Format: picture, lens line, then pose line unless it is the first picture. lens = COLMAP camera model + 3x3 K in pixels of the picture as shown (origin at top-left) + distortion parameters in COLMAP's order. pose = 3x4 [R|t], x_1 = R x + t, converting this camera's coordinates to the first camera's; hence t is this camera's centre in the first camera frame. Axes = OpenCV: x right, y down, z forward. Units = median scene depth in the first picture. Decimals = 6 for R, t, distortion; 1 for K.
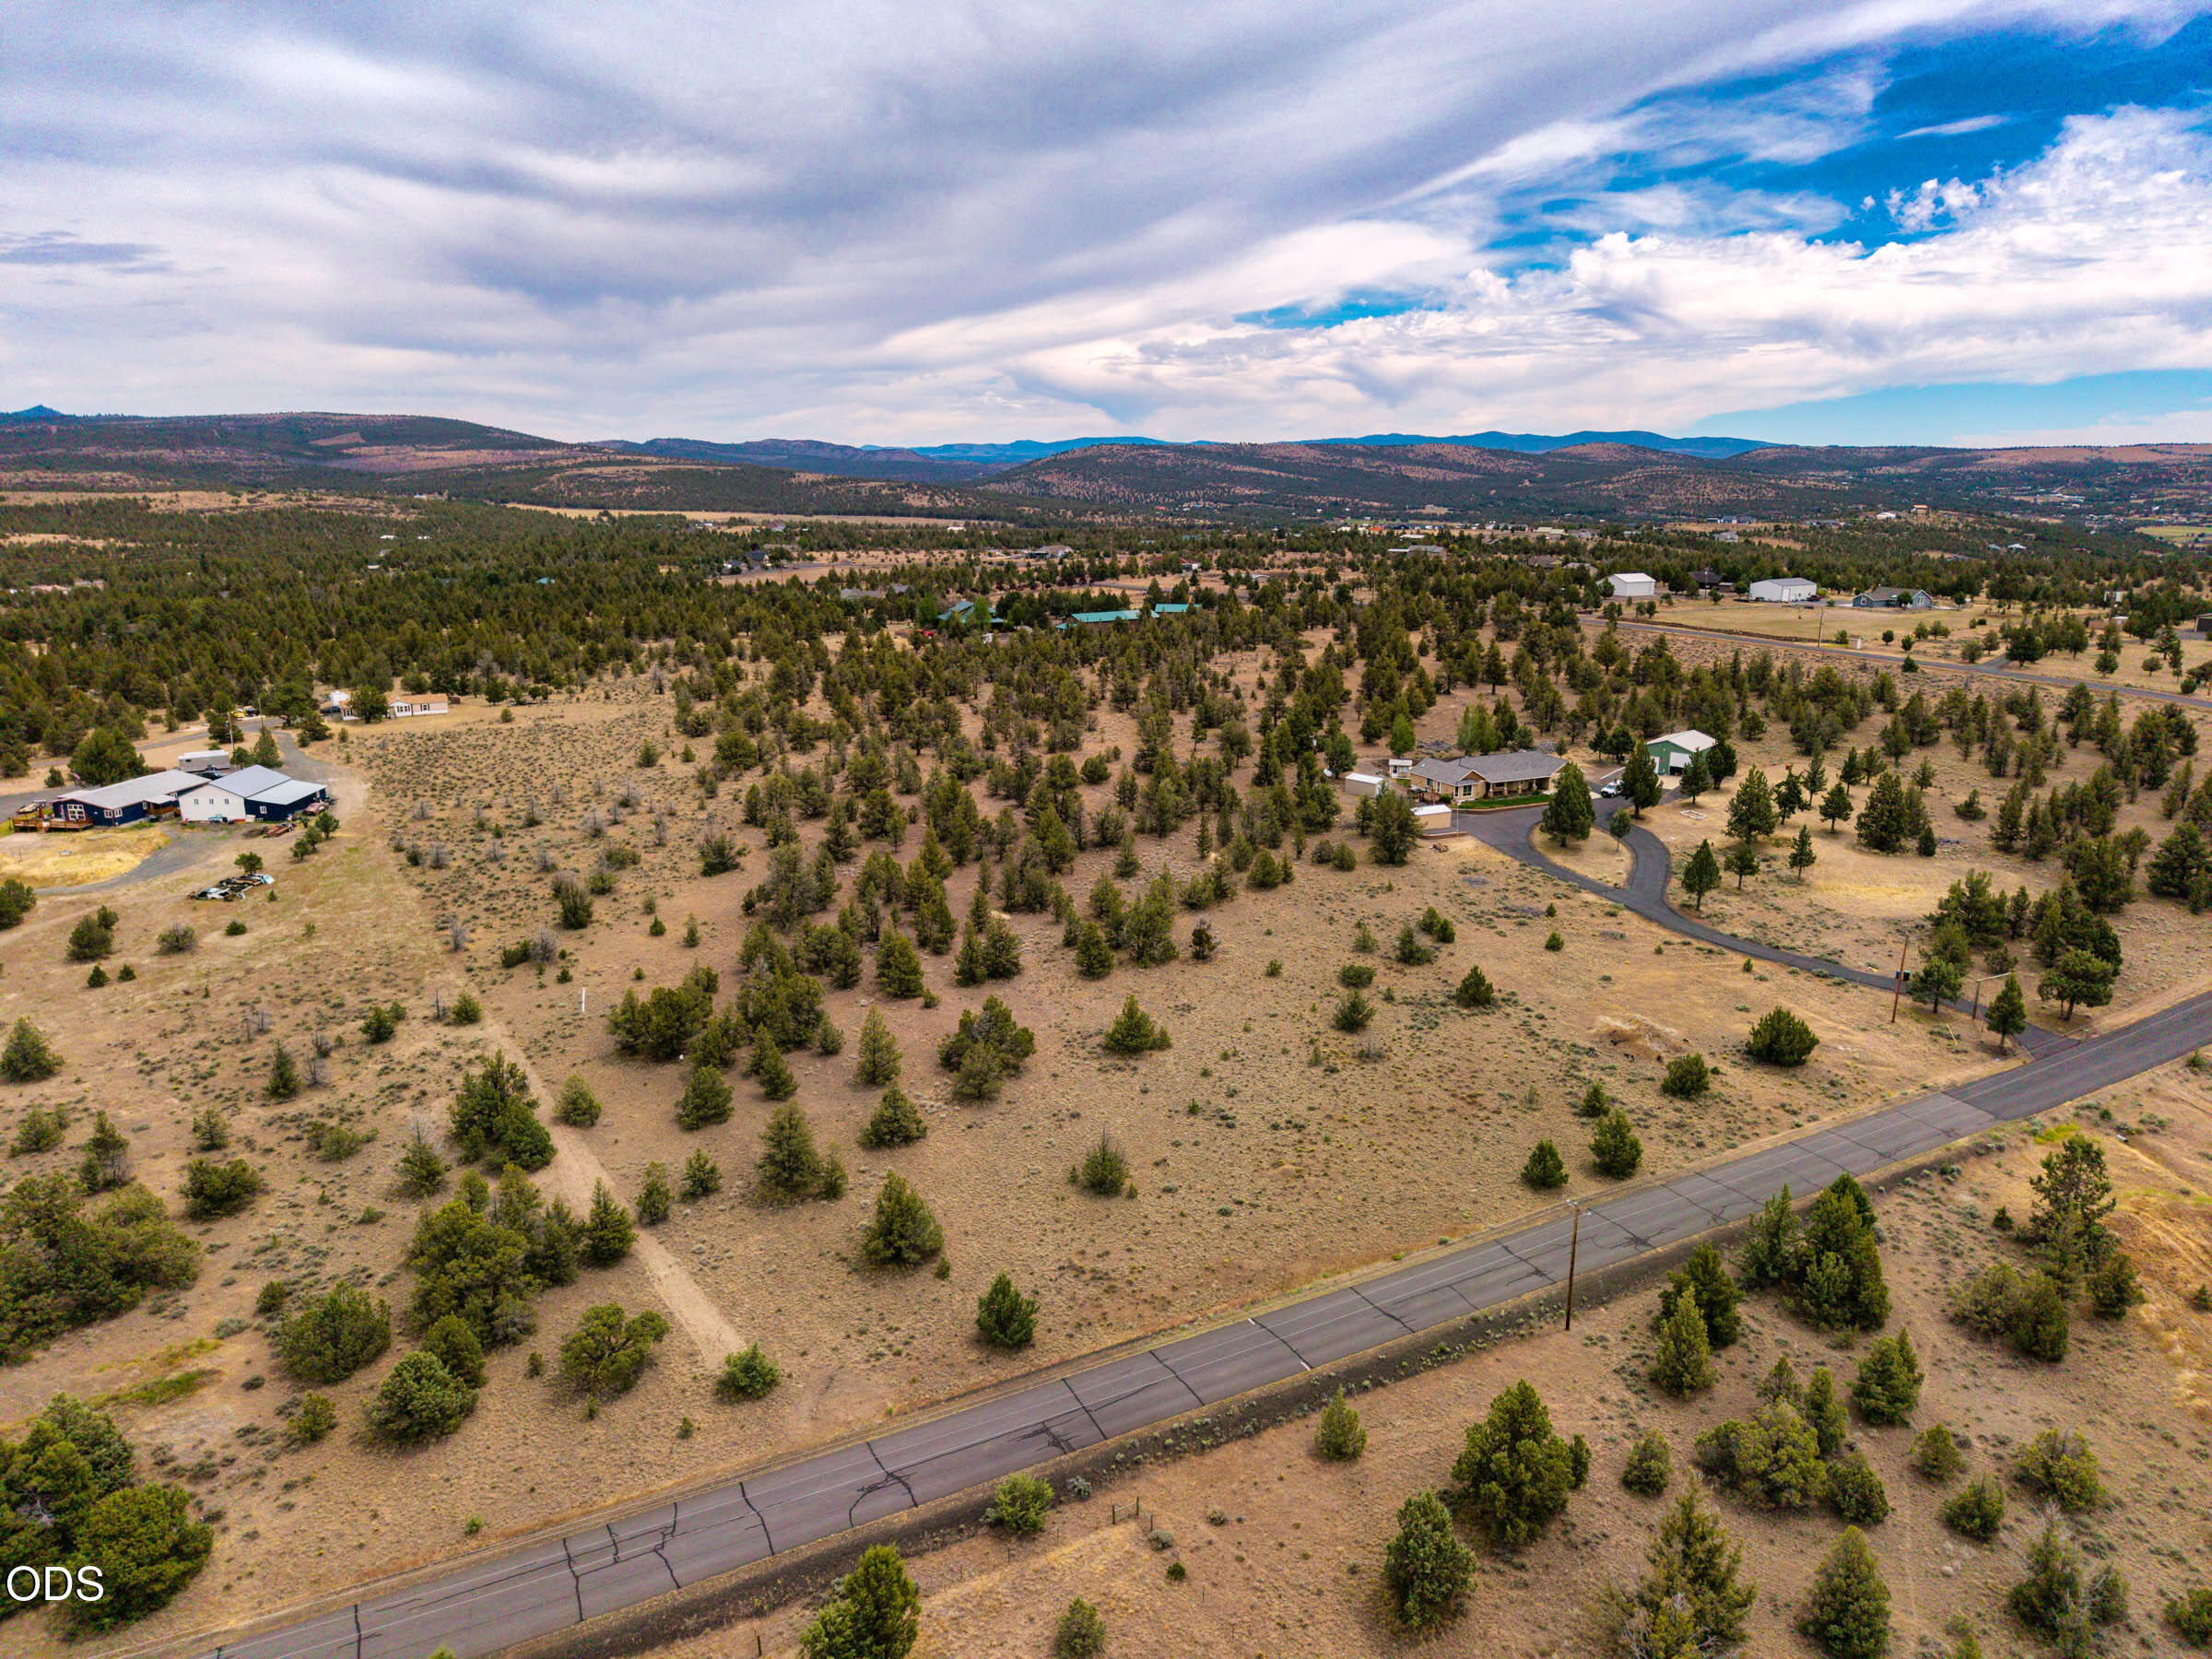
lens RADIAL K [[1471.4, 0, 1106.0], [0, 1471.4, 829.5], [0, 0, 1]] dist [0.018557, -0.016839]
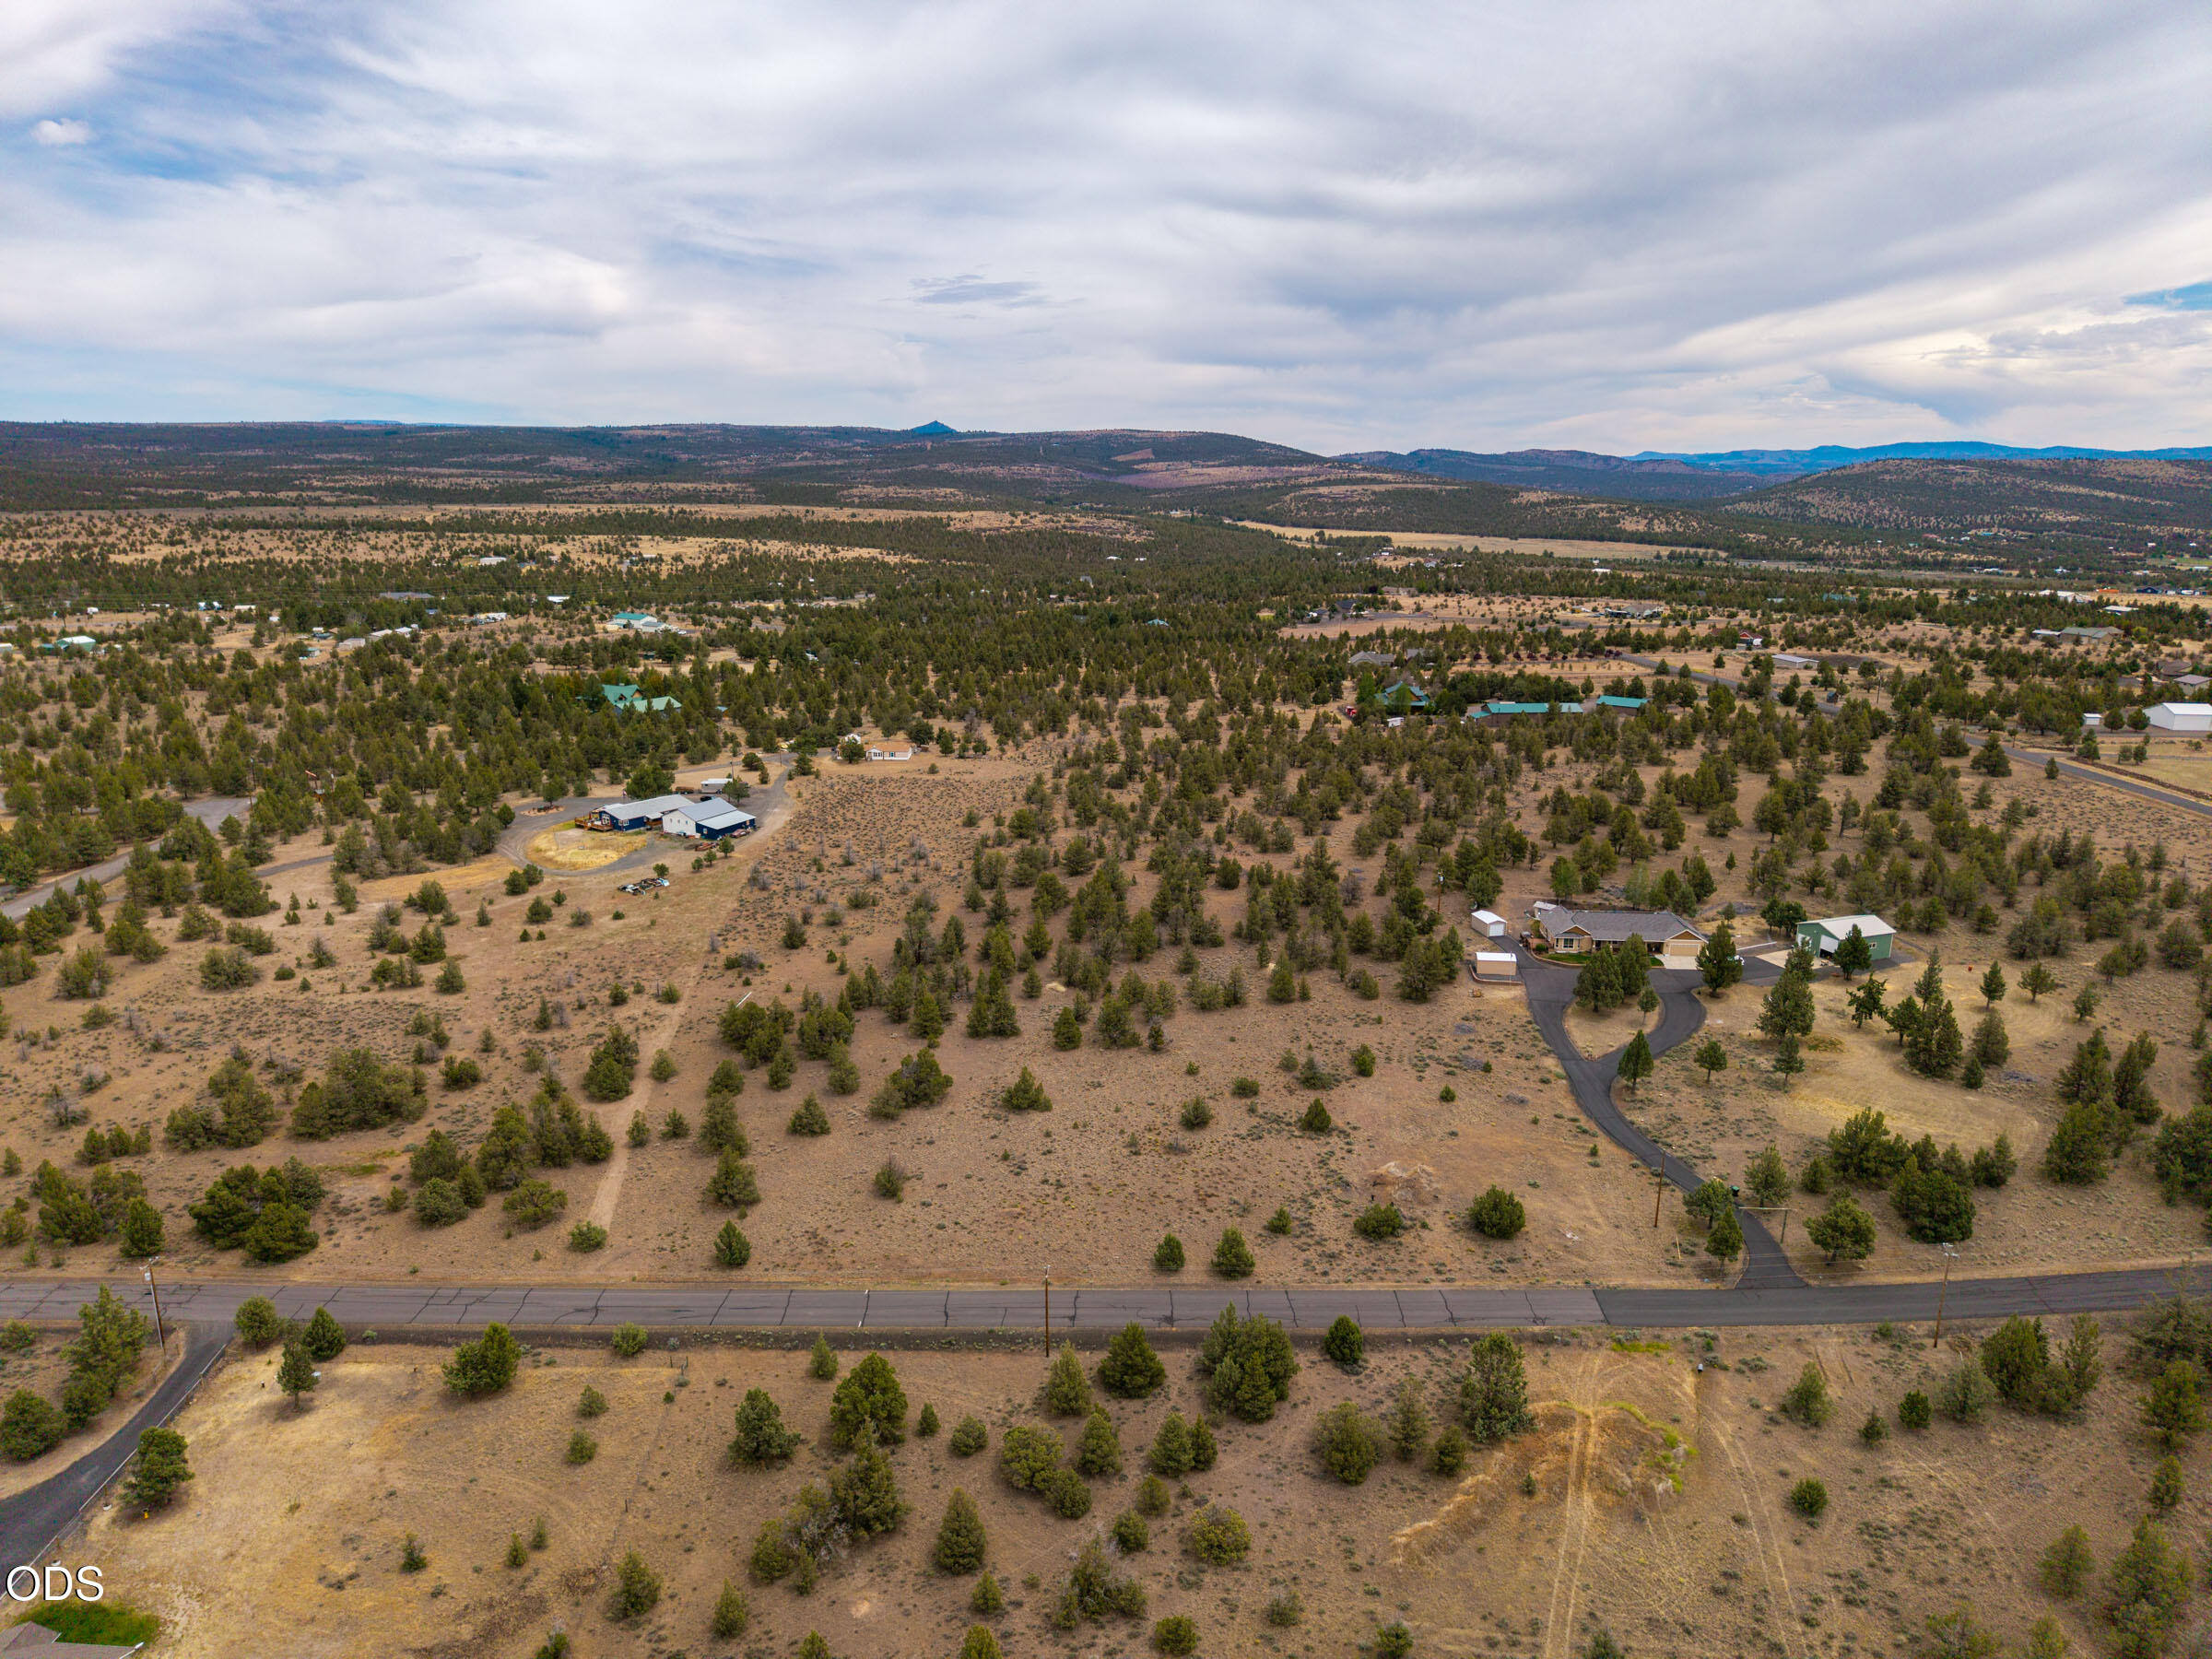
lens RADIAL K [[1471.4, 0, 1106.0], [0, 1471.4, 829.5], [0, 0, 1]] dist [0.018557, -0.016839]
pose [[0.877991, 0.119732, -0.463461, 0.679525], [-0.121472, 0.992248, 0.026222, -0.148824], [0.463008, 0.033275, 0.885729, -0.177522]]
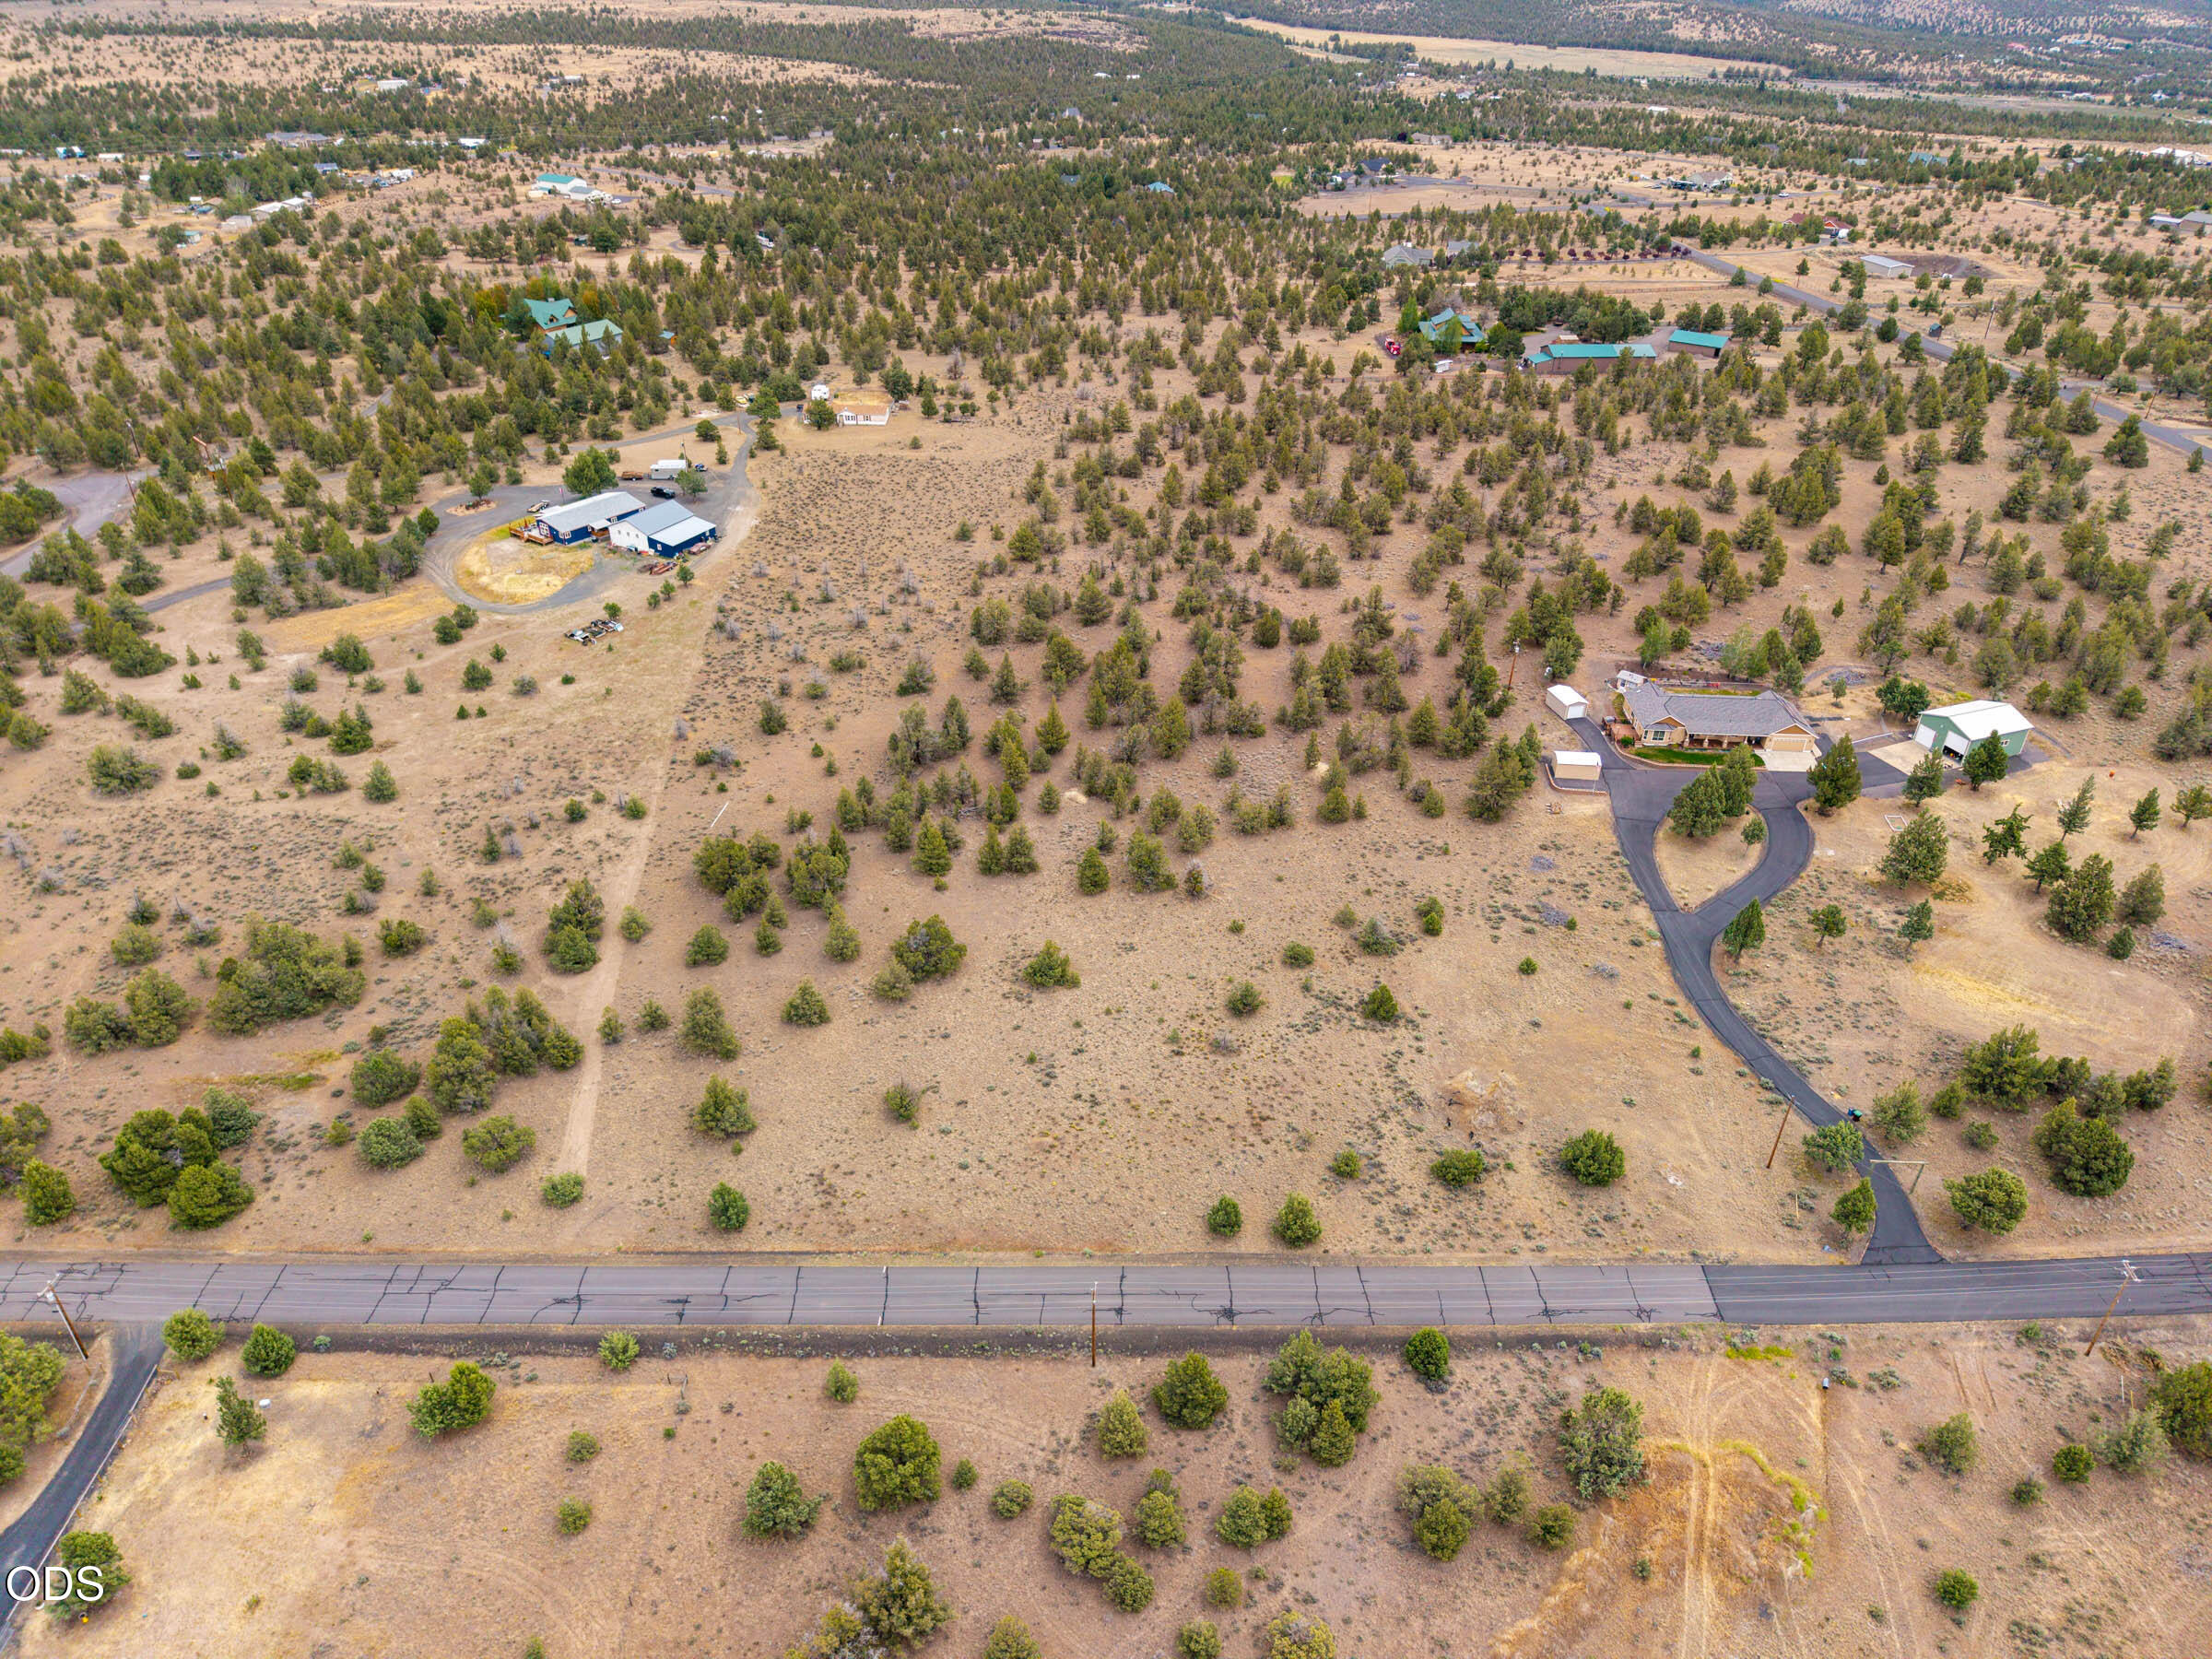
lens RADIAL K [[1471.4, 0, 1106.0], [0, 1471.4, 829.5], [0, 0, 1]] dist [0.018557, -0.016839]
pose [[0.883202, 0.254014, -0.394247, 0.497645], [-0.126693, 0.938595, 0.320918, -0.354312], [0.451556, -0.233487, 0.861151, 0.016734]]
